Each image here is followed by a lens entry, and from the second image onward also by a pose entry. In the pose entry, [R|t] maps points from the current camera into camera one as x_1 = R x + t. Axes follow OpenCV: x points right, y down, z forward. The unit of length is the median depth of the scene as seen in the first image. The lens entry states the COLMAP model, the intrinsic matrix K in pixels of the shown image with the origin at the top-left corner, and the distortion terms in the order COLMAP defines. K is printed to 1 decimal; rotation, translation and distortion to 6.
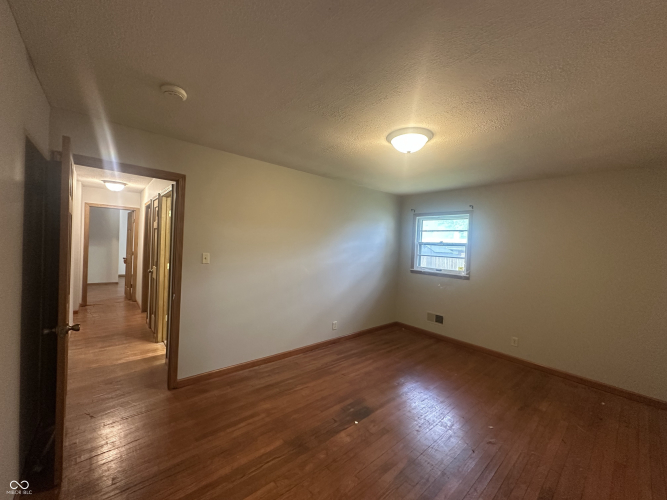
lens RADIAL K [[265.8, 0, 332.2], [0, 265.8, 248.7], [0, 0, 1]] dist [0.002570, 0.000273]
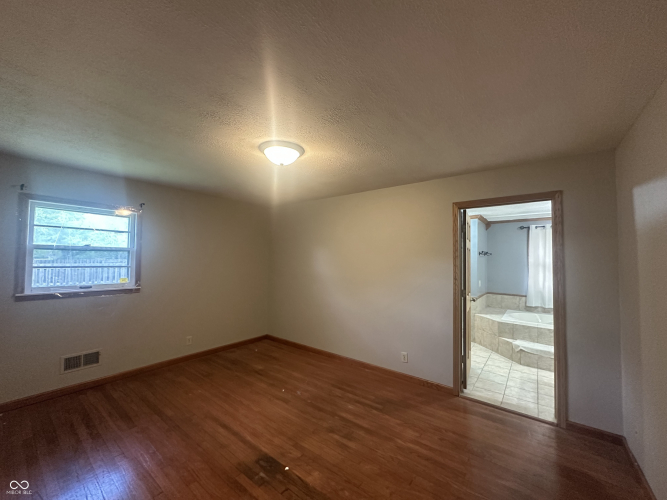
lens RADIAL K [[265.8, 0, 332.8], [0, 265.8, 251.2], [0, 0, 1]] dist [0.002570, 0.000273]
pose [[-0.192853, -0.017710, 0.981068, -0.501225], [-0.009962, 0.999821, 0.016091, -0.036939], [-0.981177, -0.006670, -0.192995, 0.676227]]
